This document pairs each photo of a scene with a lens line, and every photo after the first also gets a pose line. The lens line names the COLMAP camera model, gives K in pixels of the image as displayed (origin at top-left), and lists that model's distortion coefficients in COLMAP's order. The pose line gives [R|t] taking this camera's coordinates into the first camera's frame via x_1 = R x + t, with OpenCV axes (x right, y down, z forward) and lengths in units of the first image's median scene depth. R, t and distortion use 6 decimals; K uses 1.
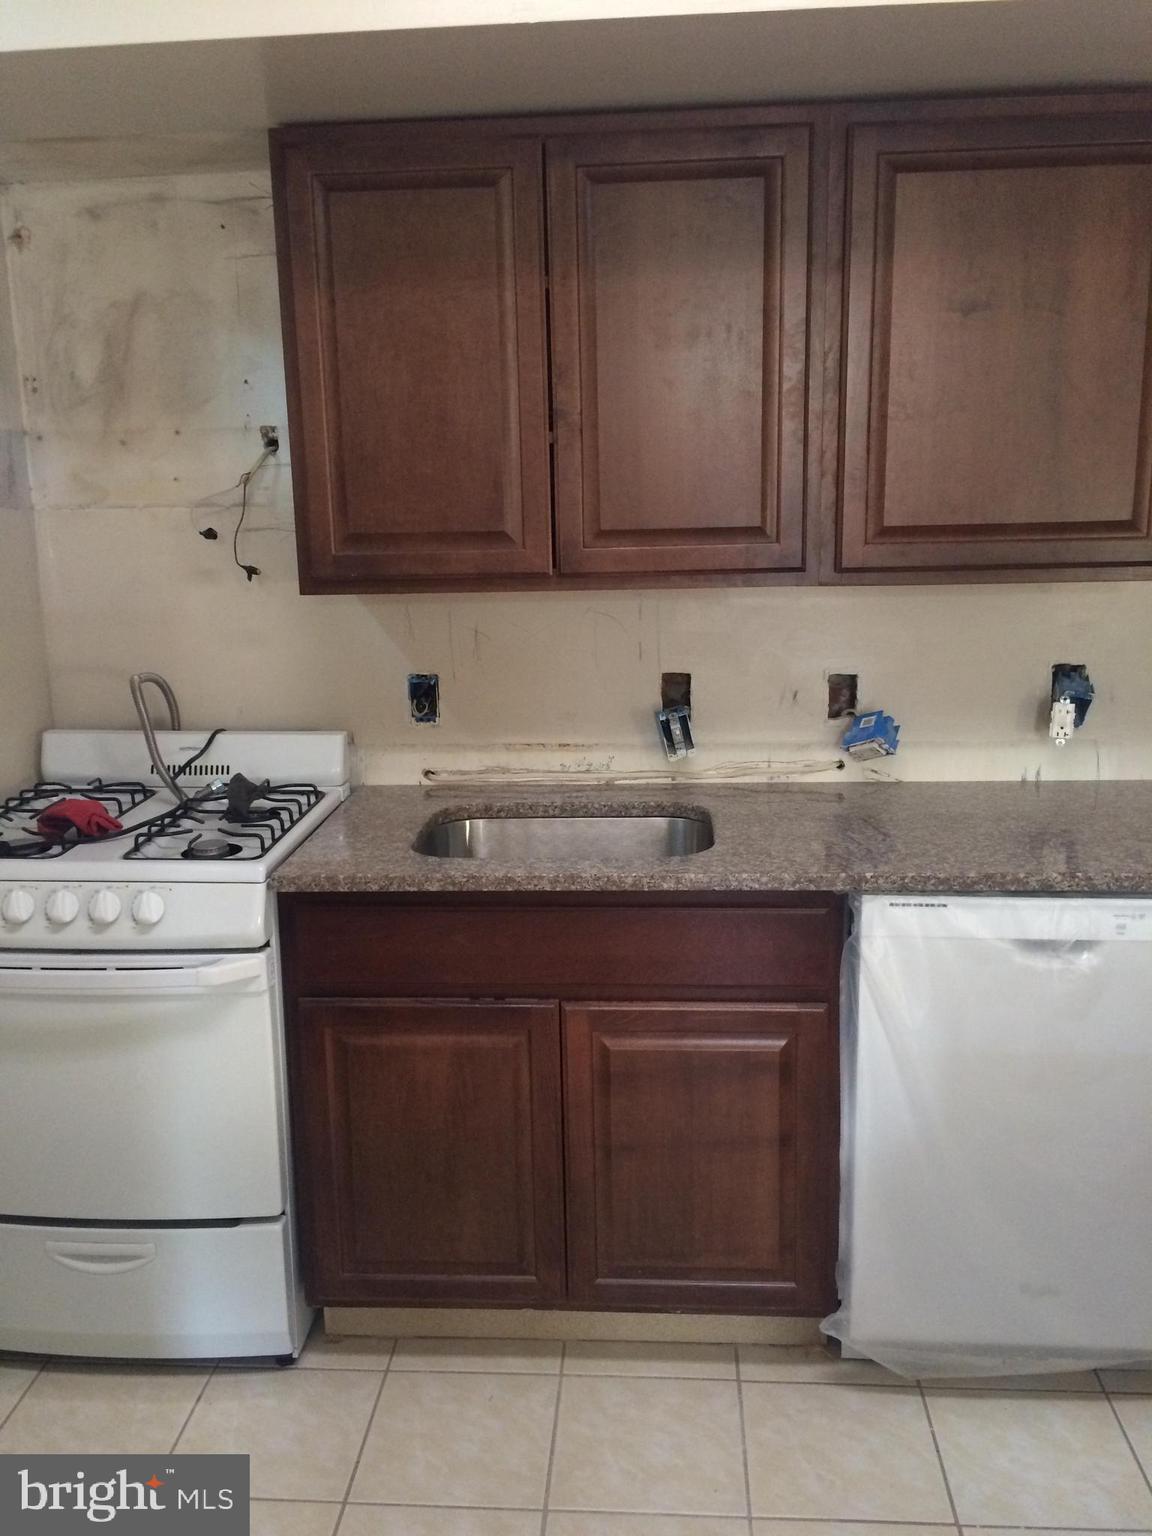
lens RADIAL K [[1319.2, 0, 576.0], [0, 1319.2, 768.0], [0, 0, 1]] dist [0.103778, -0.179255]
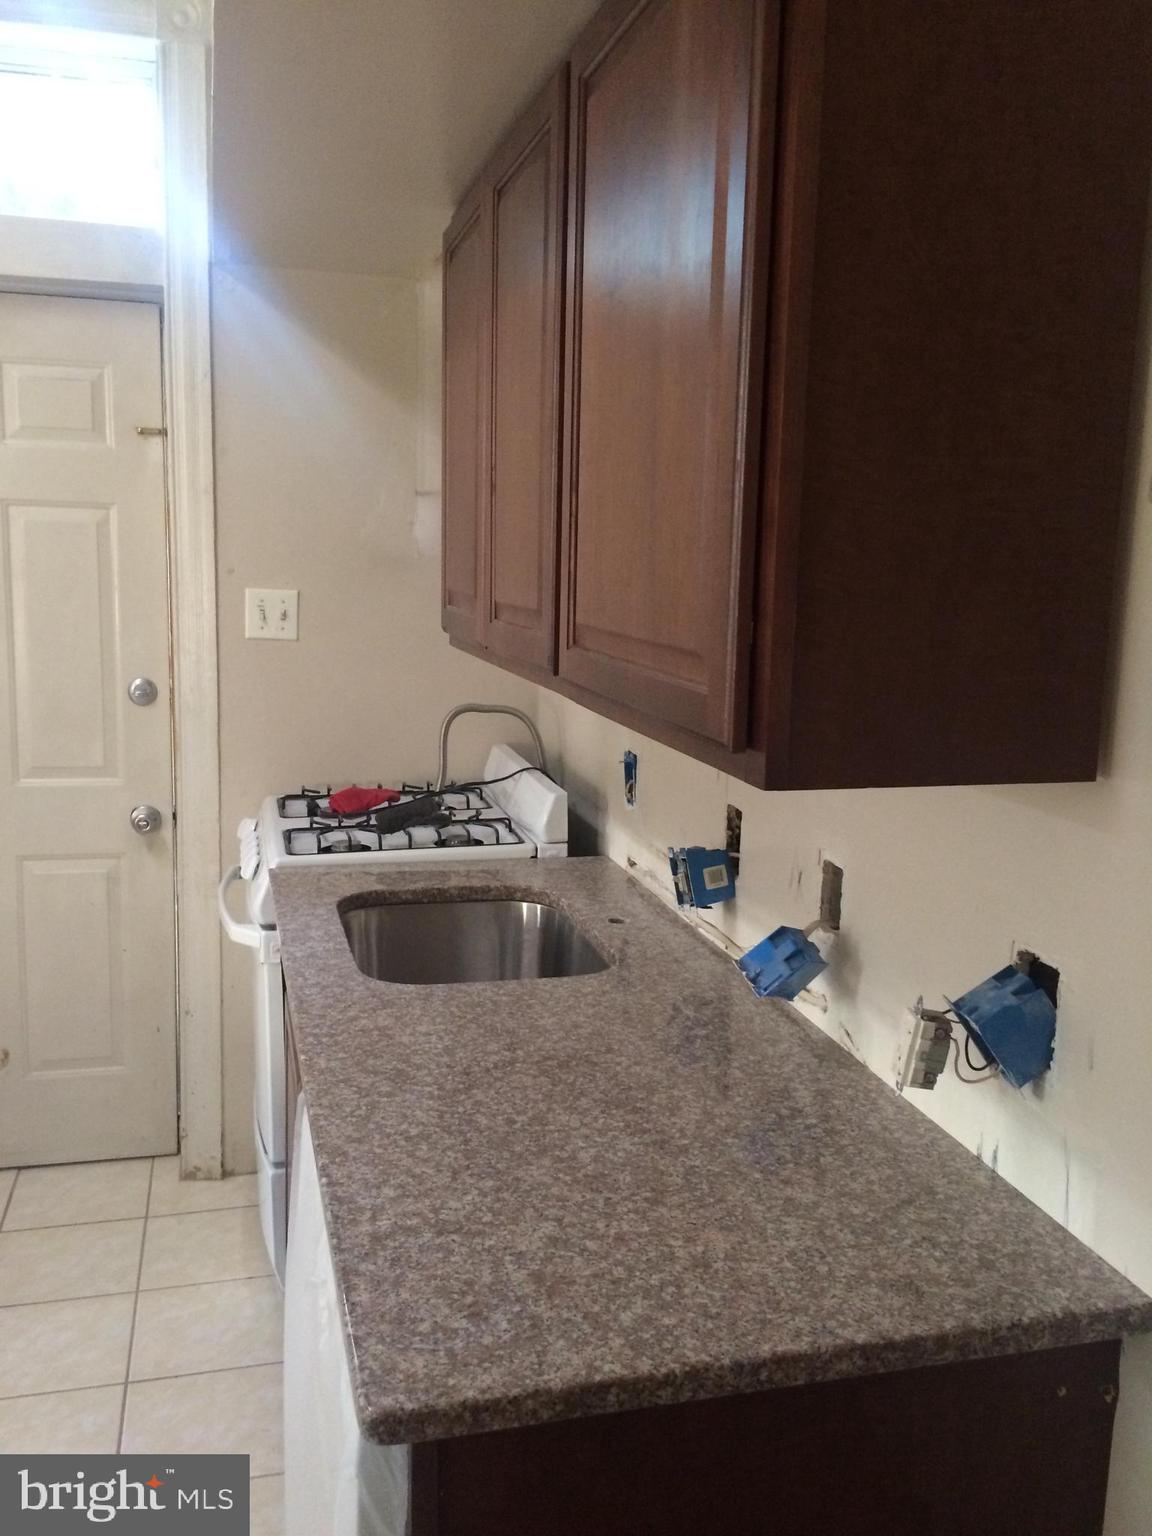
lens RADIAL K [[1319.2, 0, 576.0], [0, 1319.2, 768.0], [0, 0, 1]] dist [0.103778, -0.179255]
pose [[0.319335, 0.184639, -0.929480, 0.761217], [-0.230759, 0.966462, 0.112705, -0.162123], [0.919117, 0.178495, 0.351232, 0.679162]]
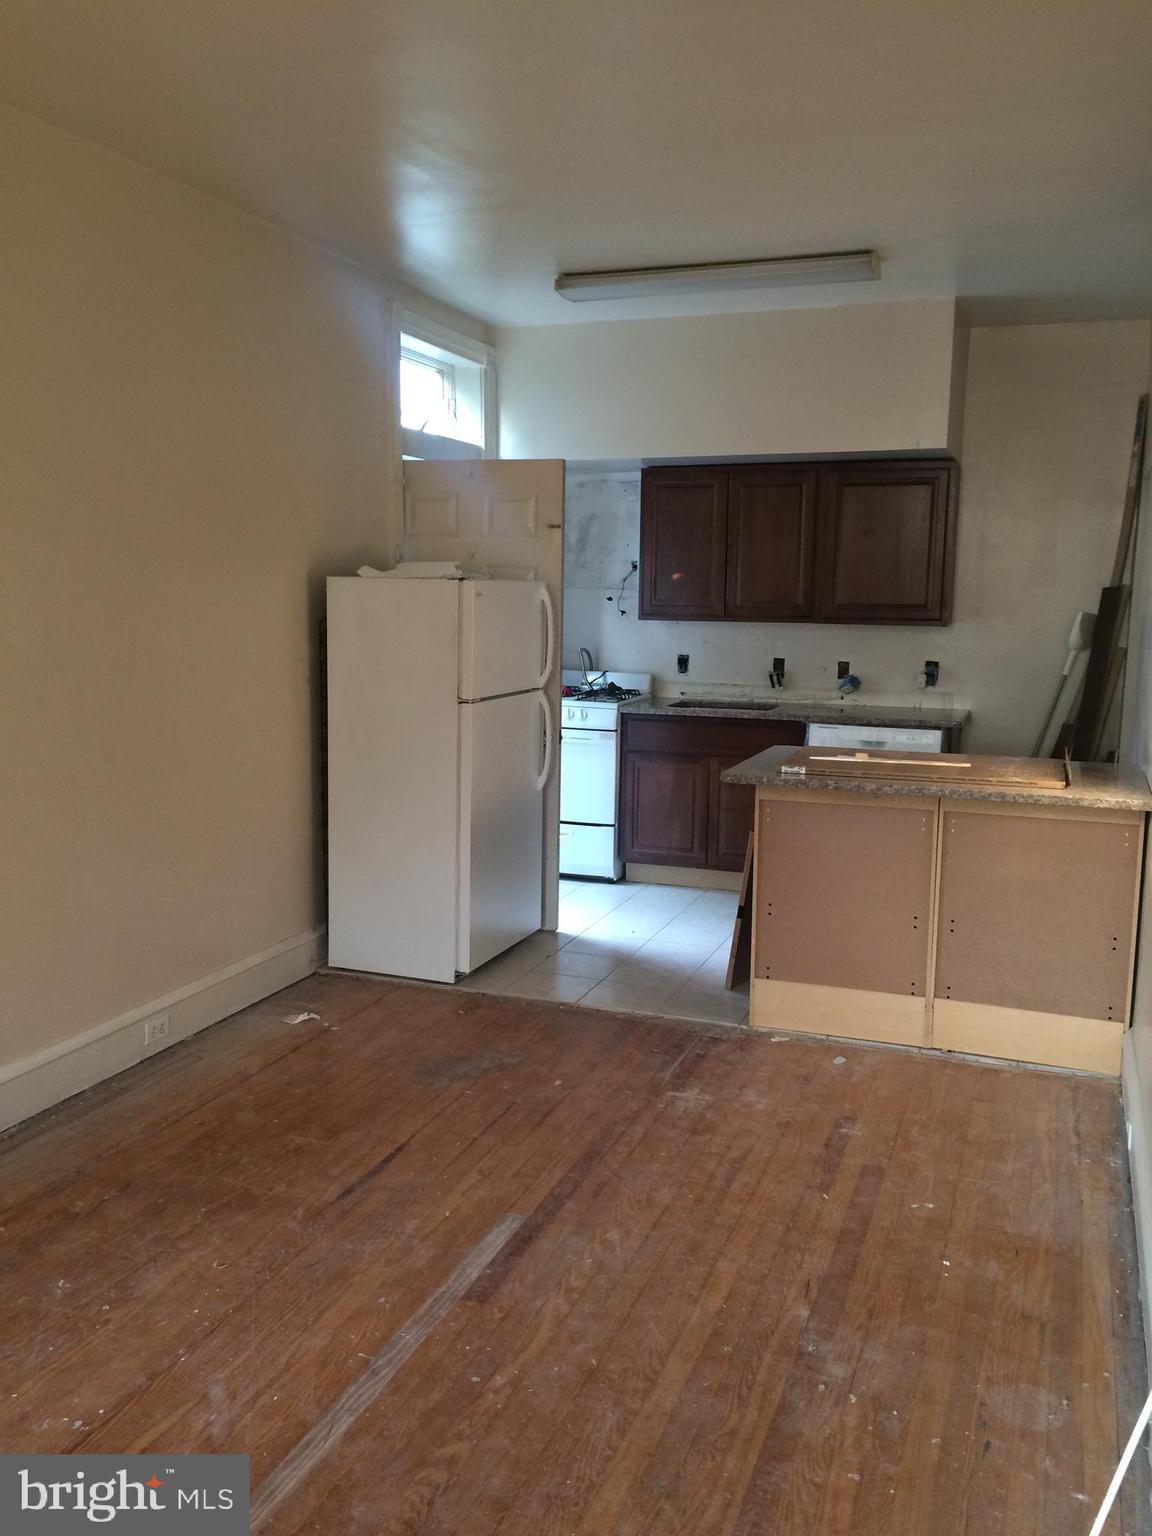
lens RADIAL K [[1319.2, 0, 576.0], [0, 1319.2, 768.0], [0, 0, 1]] dist [0.103778, -0.179255]
pose [[0.960124, 0.073609, -0.269710, 0.422735], [-0.091535, 0.994310, -0.054484, 0.330092], [0.264165, 0.077000, 0.961399, -1.628203]]
